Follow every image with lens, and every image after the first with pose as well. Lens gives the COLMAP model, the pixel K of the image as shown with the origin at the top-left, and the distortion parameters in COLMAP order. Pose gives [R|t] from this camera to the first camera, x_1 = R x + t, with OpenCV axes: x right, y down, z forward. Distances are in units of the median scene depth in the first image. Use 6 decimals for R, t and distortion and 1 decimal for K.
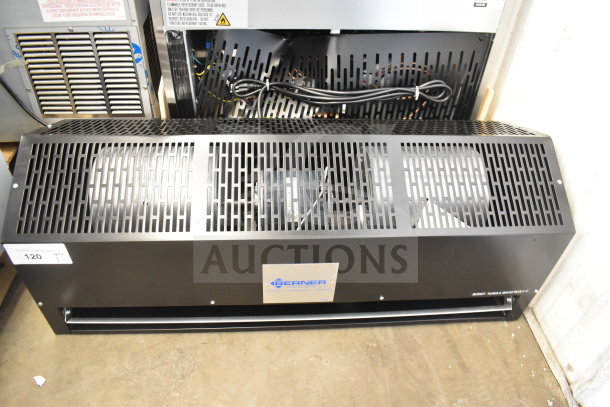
lens RADIAL K [[472.0, 0, 305.0], [0, 472.0, 203.5], [0, 0, 1]] dist [-0.084893, -0.001660]
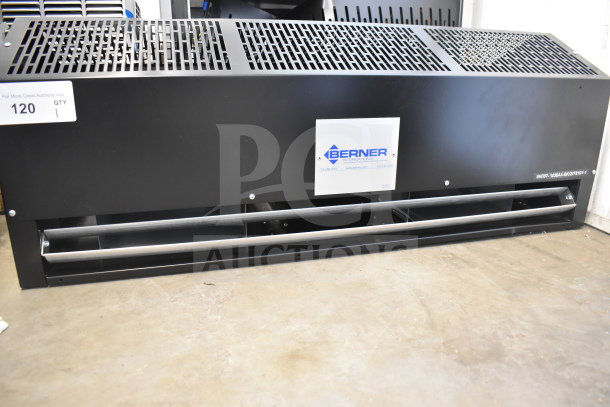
lens RADIAL K [[472.0, 0, 305.0], [0, 472.0, 203.5], [0, 0, 1]] dist [-0.084893, -0.001660]
pose [[0.977866, -0.099624, 0.183995, -0.247644], [0.167328, 0.900302, -0.401818, 0.530885], [-0.125620, 0.423711, 0.897044, 0.284278]]
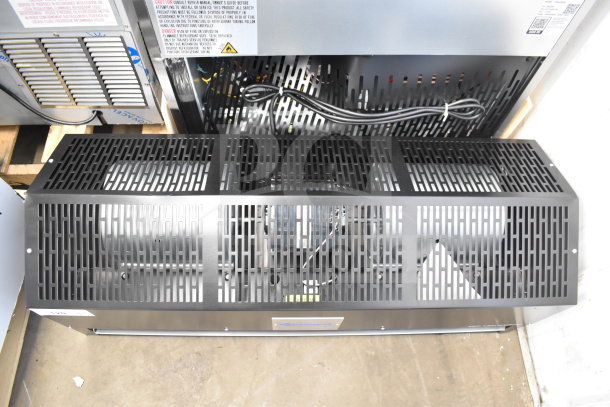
lens RADIAL K [[472.0, 0, 305.0], [0, 472.0, 203.5], [0, 0, 1]] dist [-0.084893, -0.001660]
pose [[0.998595, 0.046052, -0.026228, 0.000341], [-0.033421, 0.931295, 0.362729, -0.446051], [0.041131, -0.361343, 0.931525, 0.096720]]
